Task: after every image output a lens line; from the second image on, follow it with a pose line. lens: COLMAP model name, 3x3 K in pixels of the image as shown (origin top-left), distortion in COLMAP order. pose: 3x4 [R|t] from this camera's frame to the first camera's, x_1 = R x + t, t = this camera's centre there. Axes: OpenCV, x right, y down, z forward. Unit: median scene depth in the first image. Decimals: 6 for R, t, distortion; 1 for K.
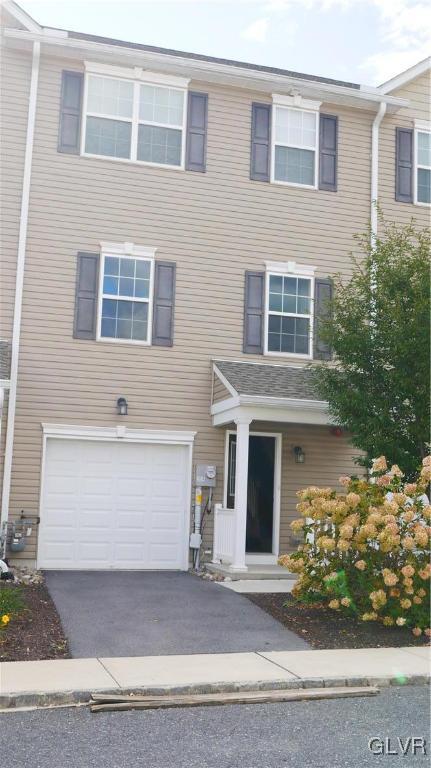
lens RADIAL K [[905.7, 0, 217.6], [0, 905.7, 379.6], [0, 0, 1]] dist [0.191532, 0.000000]
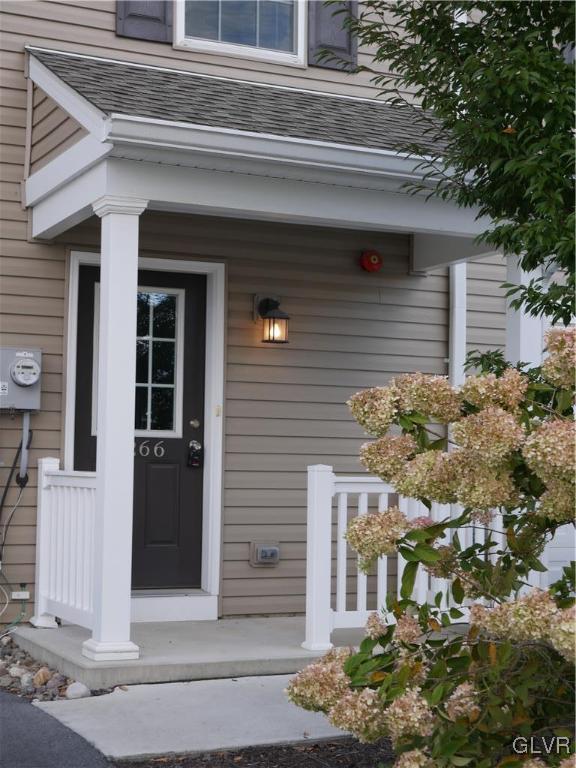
lens RADIAL K [[1361.9, 0, 290.0], [0, 1361.9, 385.0], [0, 0, 1]] dist [0.050579, 0.000000]
pose [[0.986621, -0.011783, 0.162603, 0.007044], [-0.001085, 0.996888, 0.078824, 0.066929], [-0.163025, -0.077946, 0.983538, 0.469739]]
